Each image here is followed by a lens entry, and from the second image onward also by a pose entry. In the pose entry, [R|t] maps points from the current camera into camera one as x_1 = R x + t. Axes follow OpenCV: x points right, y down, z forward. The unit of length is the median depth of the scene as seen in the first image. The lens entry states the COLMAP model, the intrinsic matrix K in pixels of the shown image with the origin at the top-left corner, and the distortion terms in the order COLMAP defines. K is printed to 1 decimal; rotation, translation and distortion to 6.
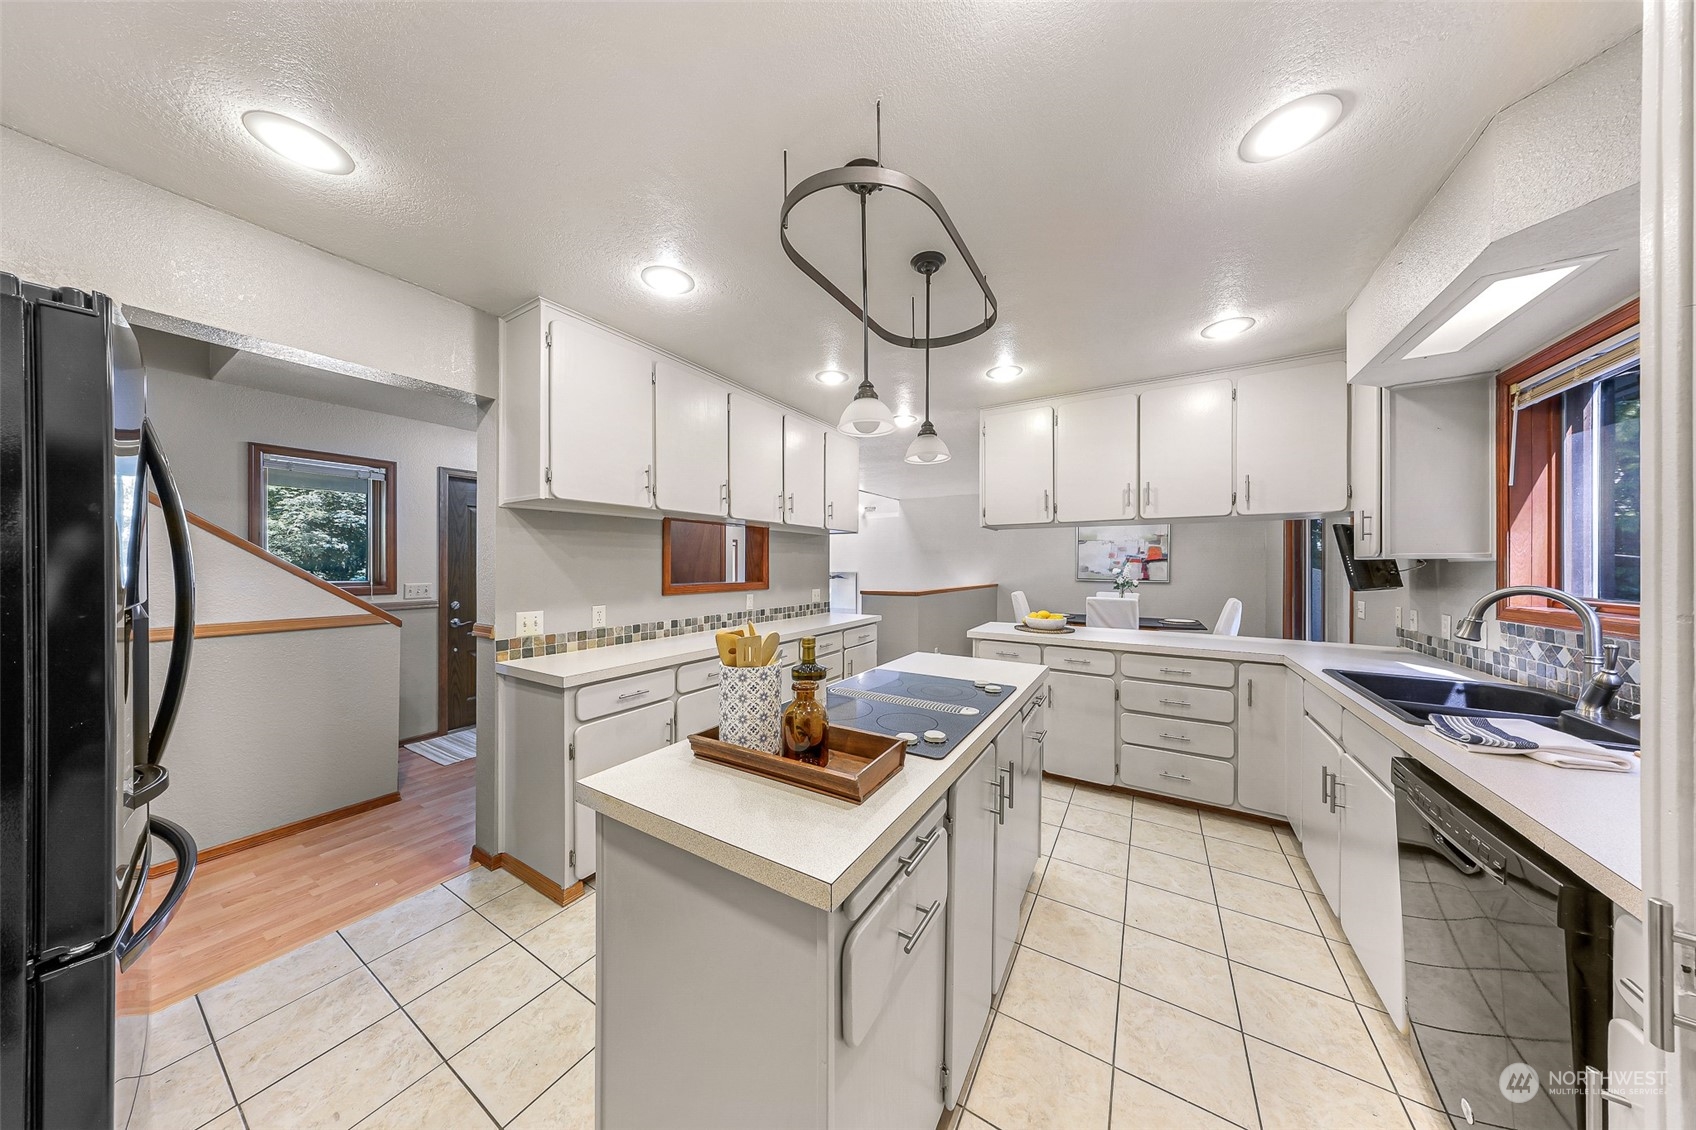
lens RADIAL K [[474.9, 0, 845.6], [0, 474.9, 559.5], [0, 0, 1]] dist [-0.000591, -0.000023]
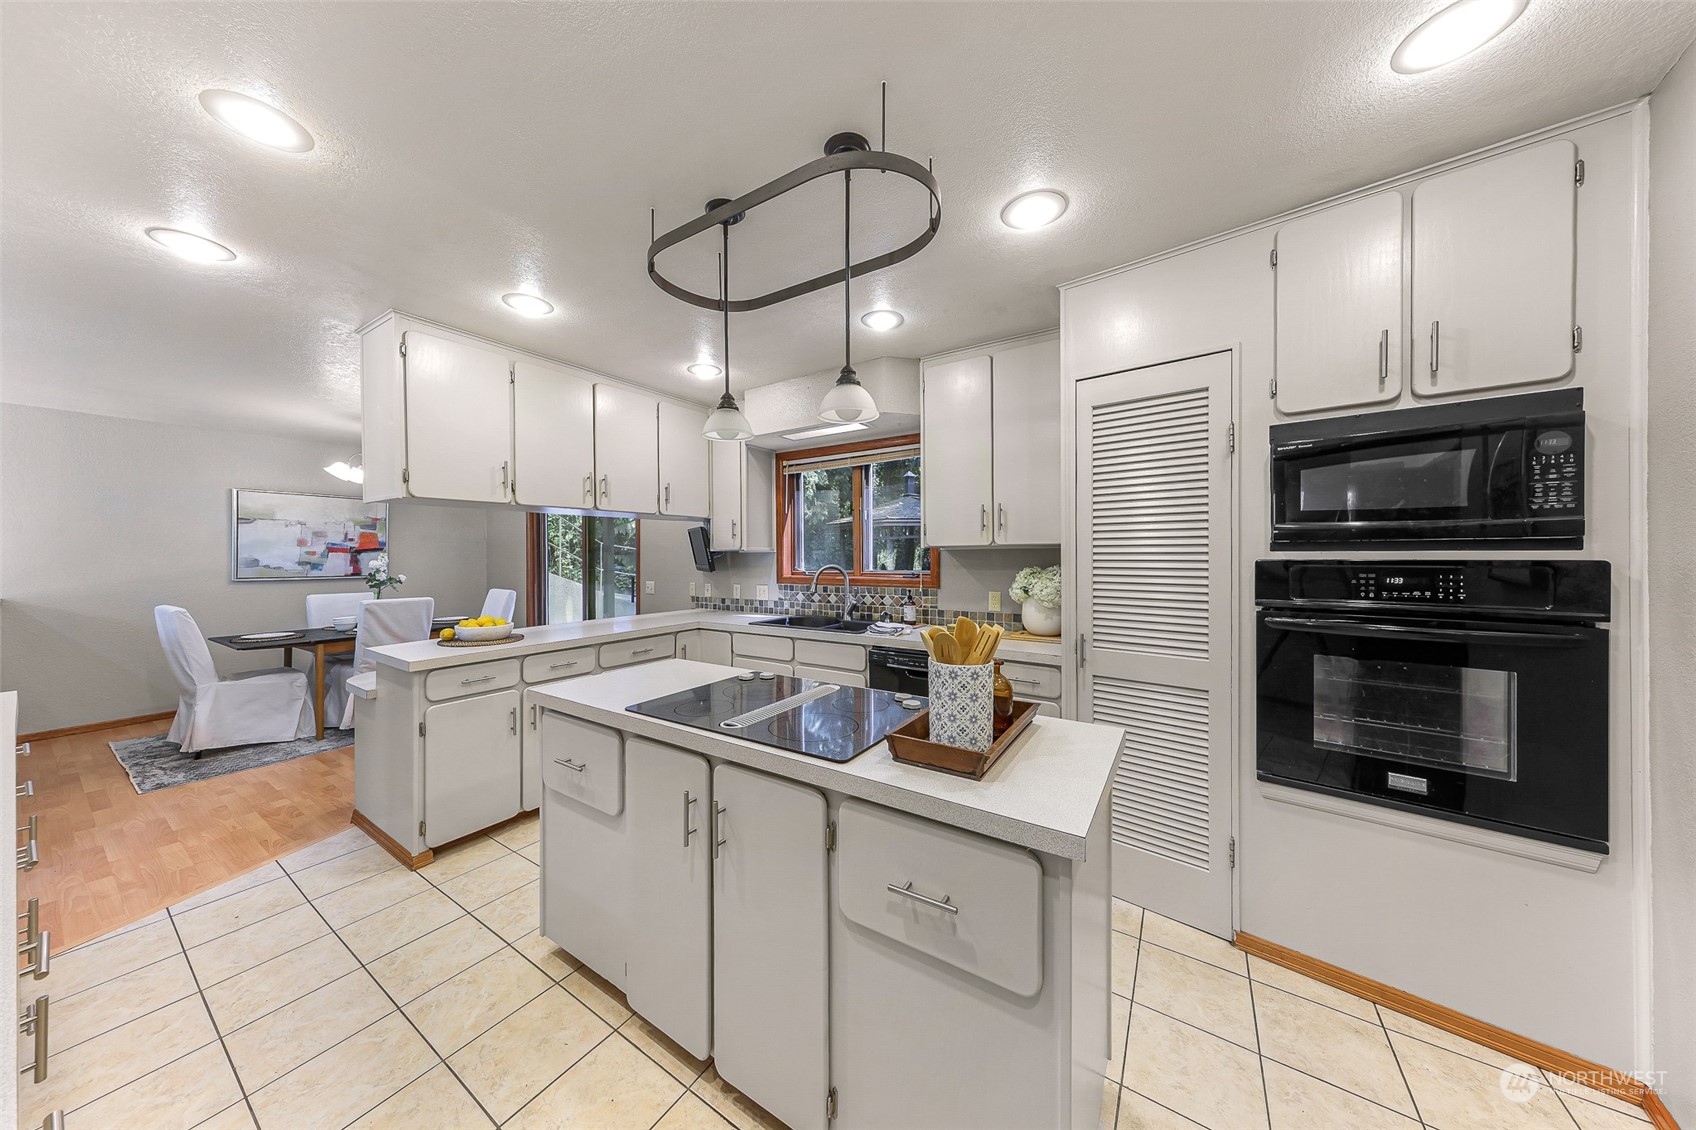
lens RADIAL K [[533.7, 0, 843.7], [0, 533.7, 557.4], [0, 0, 1]] dist [0.000320, 0.000003]
pose [[0.015382, -0.011769, 0.999812, -0.515511], [-0.005816, 0.999913, 0.011860, -0.002408], [-0.999865, -0.005997, 0.015312, 0.494909]]
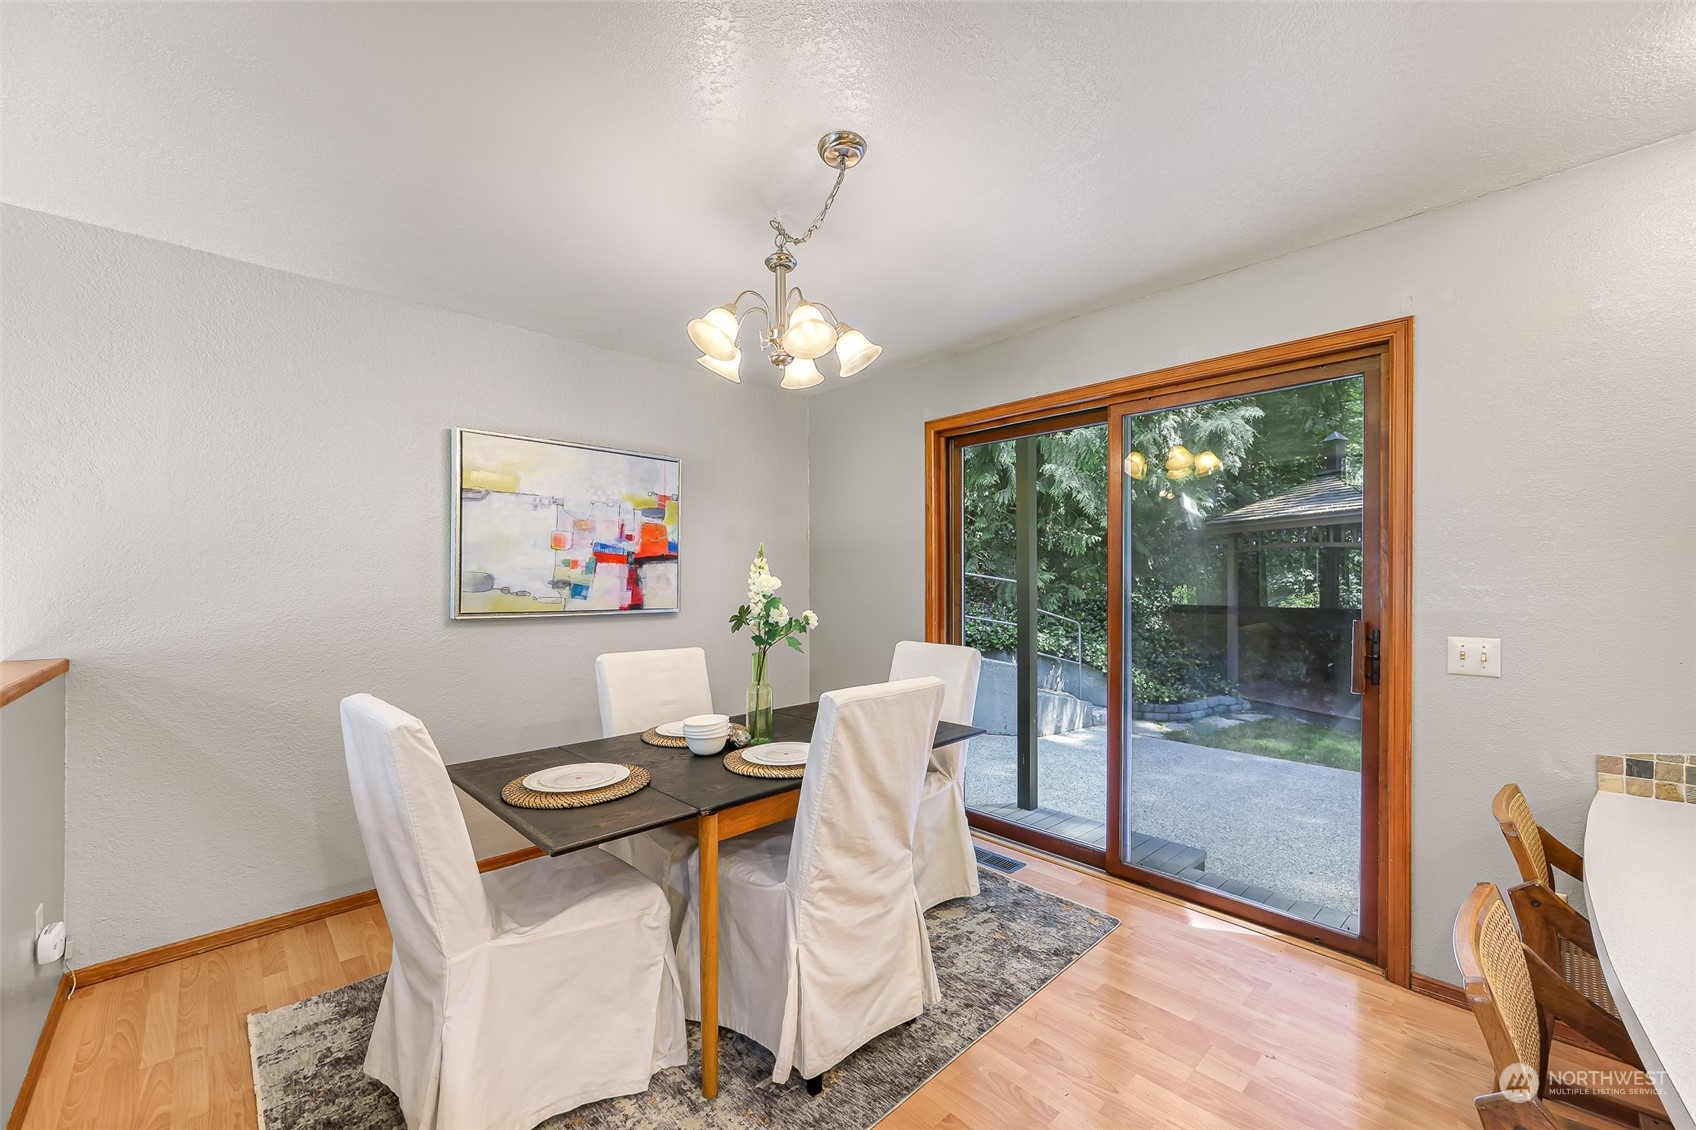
lens RADIAL K [[691.1, 0, 844.7], [0, 691.1, 578.0], [0, 0, 1]] dist [-0.001322, -0.000025]
pose [[0.265502, -0.003940, 0.964102, 0.340292], [-0.003513, 0.999981, 0.005054, 0.034901], [-0.964104, -0.004728, 0.265483, 1.673315]]
